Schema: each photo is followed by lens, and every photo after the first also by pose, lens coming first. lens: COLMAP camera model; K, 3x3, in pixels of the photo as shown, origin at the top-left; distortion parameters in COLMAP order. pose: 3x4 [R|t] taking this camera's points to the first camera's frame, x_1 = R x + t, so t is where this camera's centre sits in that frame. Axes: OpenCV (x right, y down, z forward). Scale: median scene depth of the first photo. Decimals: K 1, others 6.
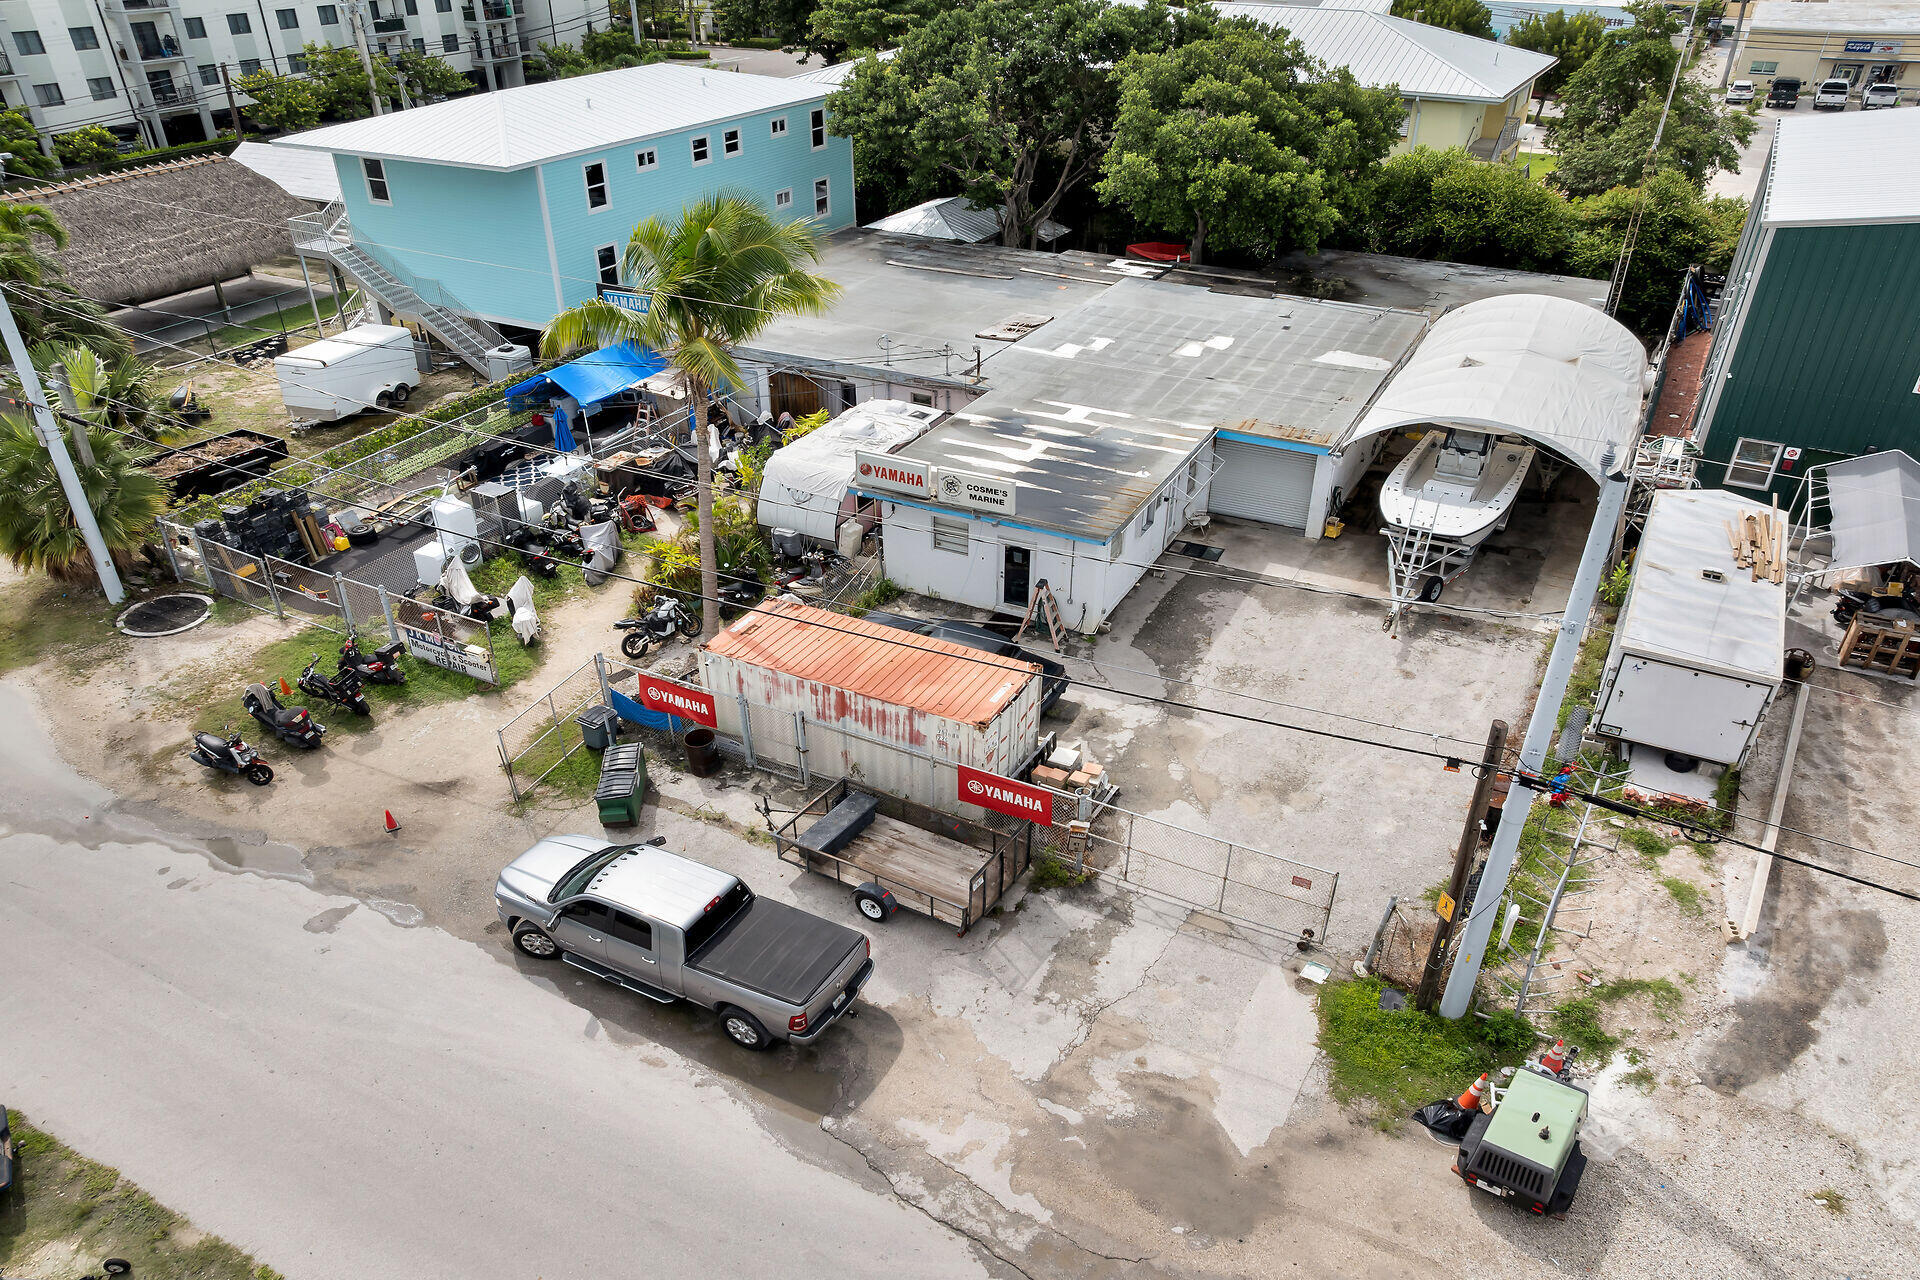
lens RADIAL K [[1215.1, 0, 1081.9], [0, 1215.1, 602.2], [0, 0, 1]] dist [-0.021491, 0.000654]
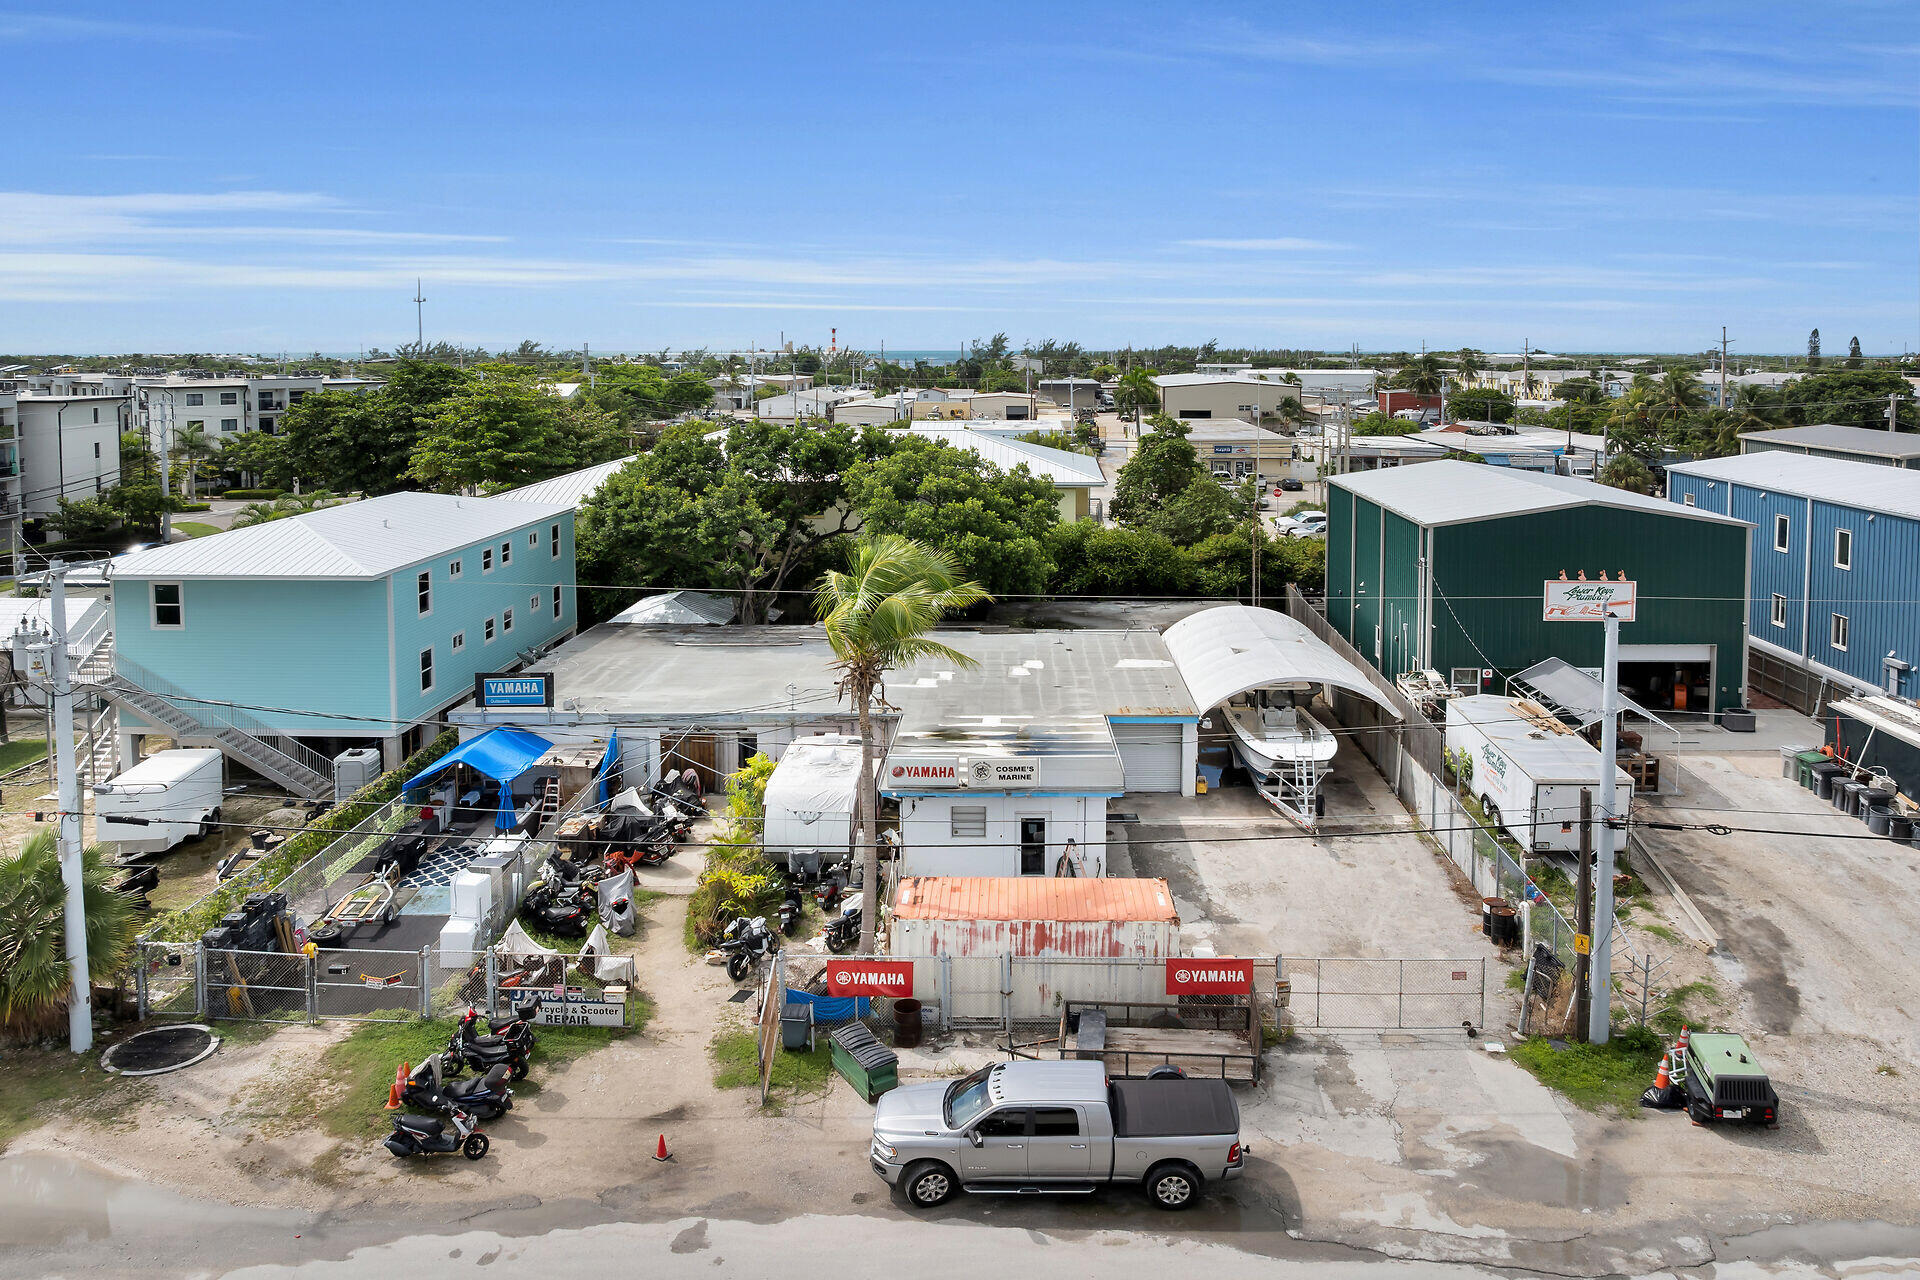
lens RADIAL K [[1189.2, 0, 1009.0], [0, 1189.2, 480.5], [0, 0, 1]] dist [-0.018735, -0.001177]
pose [[0.921217, -0.052937, 0.385431, -0.491984], [0.209433, 0.902380, -0.376628, 0.085721], [-0.327868, 0.427678, 0.842374, -0.095871]]
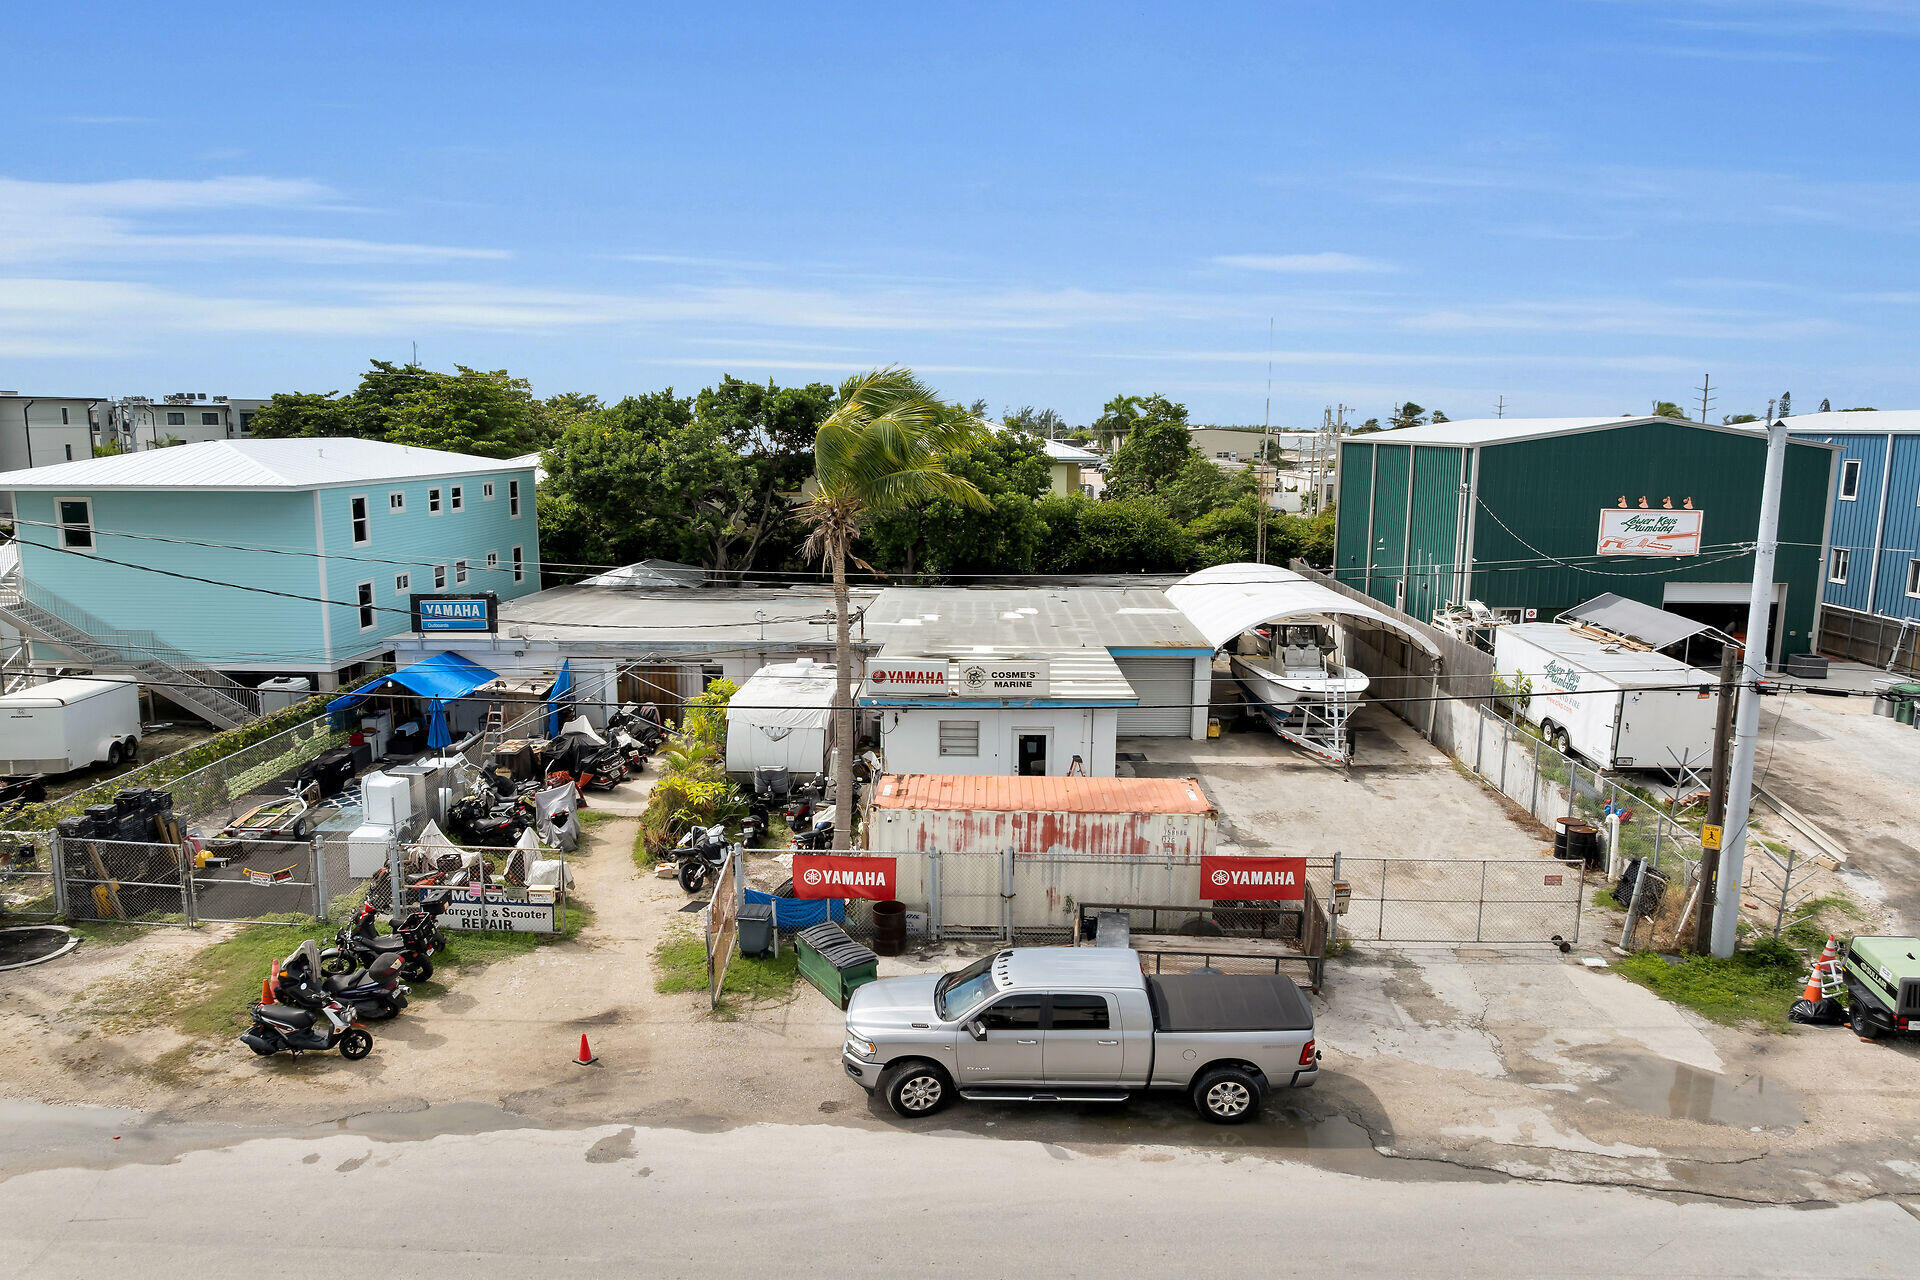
lens RADIAL K [[1160.3, 0, 974.9], [0, 1160.3, 633.6], [0, 0, 1]] dist [-0.025539, 0.002352]
pose [[0.925961, -0.079909, 0.369068, -0.446330], [0.198586, 0.934336, -0.295939, 0.152534], [-0.321185, 0.347319, 0.881028, 0.122042]]
